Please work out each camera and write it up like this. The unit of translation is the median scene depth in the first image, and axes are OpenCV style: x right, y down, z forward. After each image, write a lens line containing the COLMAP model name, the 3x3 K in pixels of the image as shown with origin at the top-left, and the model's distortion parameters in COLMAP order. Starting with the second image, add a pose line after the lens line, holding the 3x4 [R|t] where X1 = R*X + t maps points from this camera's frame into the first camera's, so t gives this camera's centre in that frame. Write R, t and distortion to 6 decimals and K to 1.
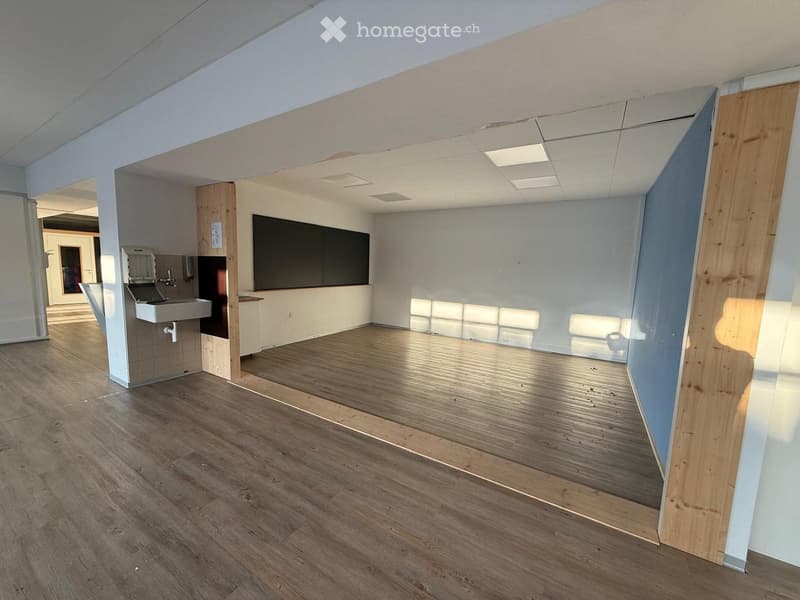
lens RADIAL K [[307.7, 0, 402.1], [0, 307.7, 300.3], [0, 0, 1]] dist [0.002858, 0.000293]
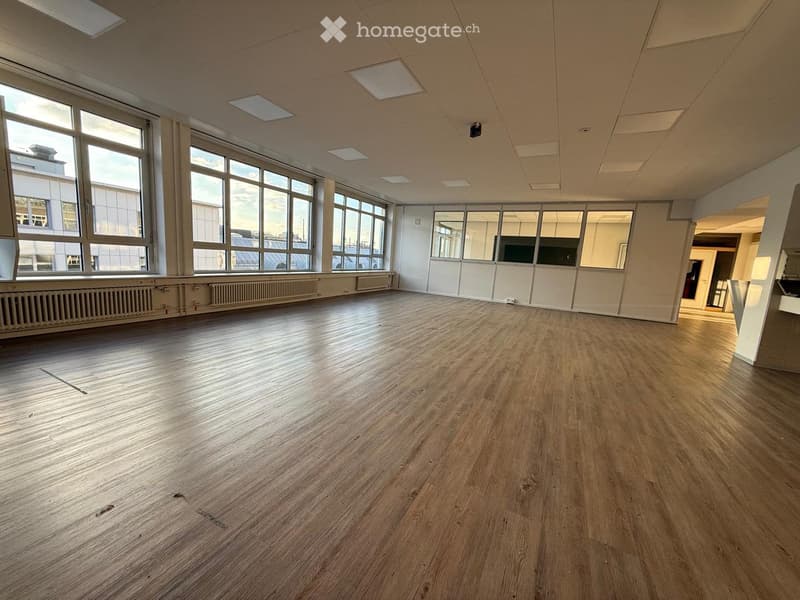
lens RADIAL K [[307.7, 0, 401.3], [0, 307.7, 295.9], [0, 0, 1]] dist [0.002858, 0.000293]
pose [[0.030209, 0.106602, -0.993843, 0.246141], [-0.176341, 0.979269, 0.099678, 0.139688], [0.983866, 0.172244, 0.048381, -0.460797]]
